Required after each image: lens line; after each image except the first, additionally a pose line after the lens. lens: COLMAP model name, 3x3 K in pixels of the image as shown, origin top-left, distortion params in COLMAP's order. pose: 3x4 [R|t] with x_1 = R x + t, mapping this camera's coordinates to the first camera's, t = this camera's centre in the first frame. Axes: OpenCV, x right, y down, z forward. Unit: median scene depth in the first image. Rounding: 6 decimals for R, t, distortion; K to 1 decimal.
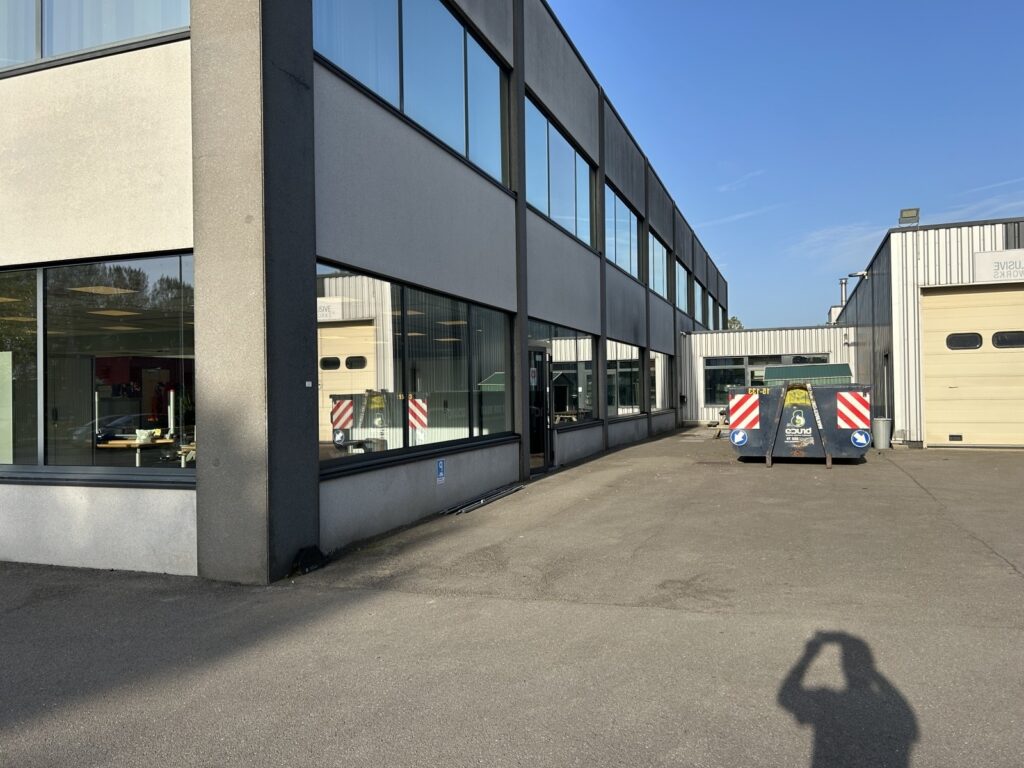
lens RADIAL K [[764.9, 0, 508.4], [0, 764.9, 386.0], [0, 0, 1]] dist [0.048197, -0.024420]
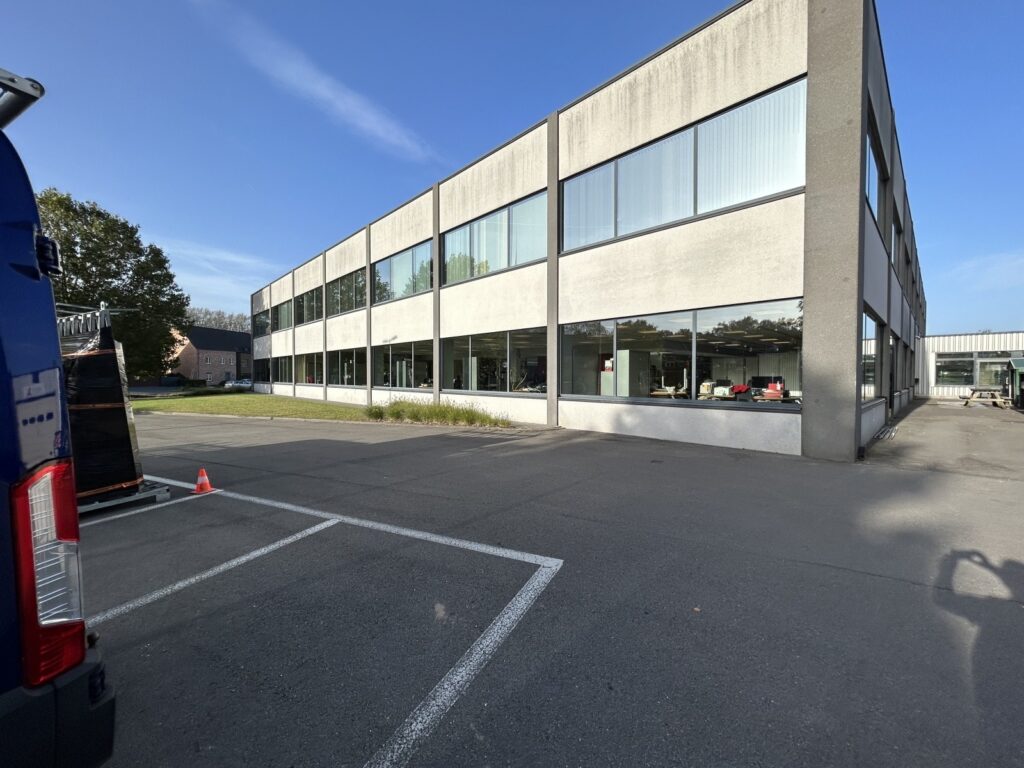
lens RADIAL K [[408.6, 0, 520.4], [0, 408.6, 390.1], [0, 0, 1]] dist [-0.002077, 0.000077]
pose [[0.901997, 0.032296, -0.430532, -0.361494], [-0.012135, 0.998701, 0.049494, 0.014796], [0.431571, -0.039419, 0.901217, -0.183933]]
